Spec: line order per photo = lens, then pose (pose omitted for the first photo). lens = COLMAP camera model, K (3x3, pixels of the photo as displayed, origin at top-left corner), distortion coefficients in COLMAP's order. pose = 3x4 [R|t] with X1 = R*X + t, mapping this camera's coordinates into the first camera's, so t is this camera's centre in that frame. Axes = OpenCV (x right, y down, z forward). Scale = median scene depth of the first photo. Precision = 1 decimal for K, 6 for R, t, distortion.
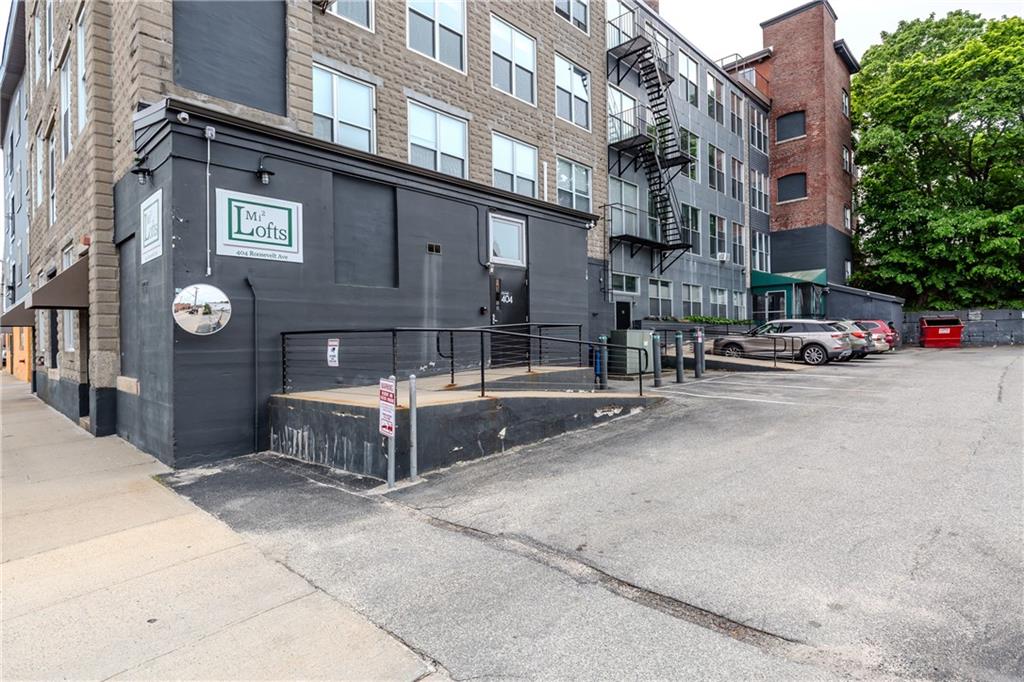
lens RADIAL K [[539.0, 0, 513.2], [0, 539.0, 337.6], [0, 0, 1]] dist [0.000506, 0.000054]
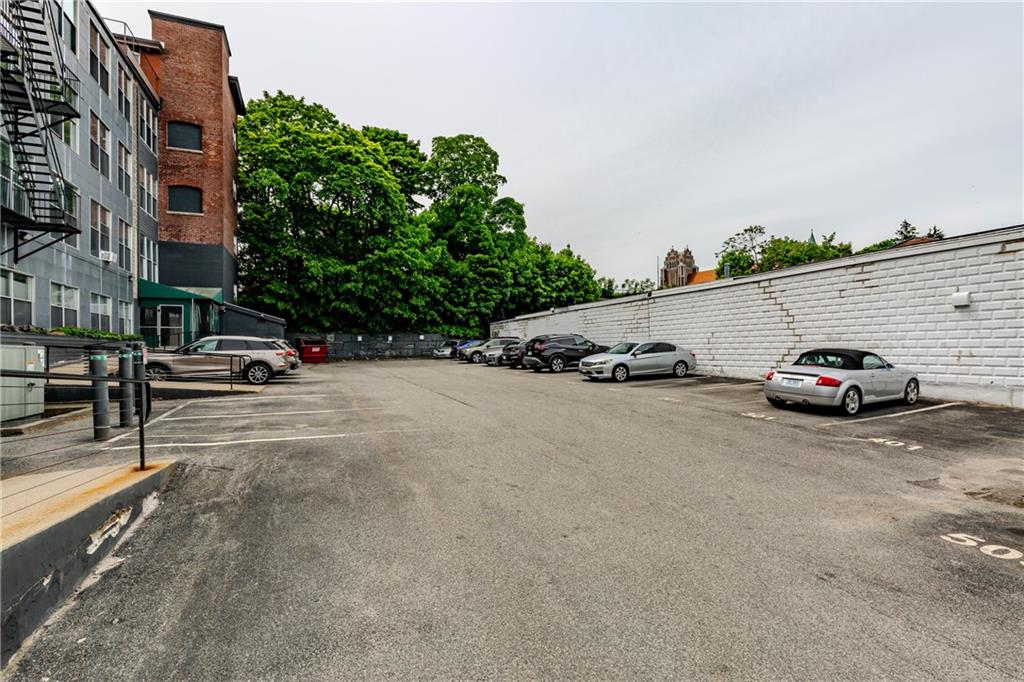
lens RADIAL K [[455.1, 0, 513.3], [0, 455.1, 344.2], [0, 0, 1]] dist [0.000827, -0.000230]
pose [[0.373753, 0.018484, 0.927344, -0.015030], [0.002442, 0.999778, -0.020912, -0.001744], [-0.927525, 0.010080, 0.373625, 0.164912]]
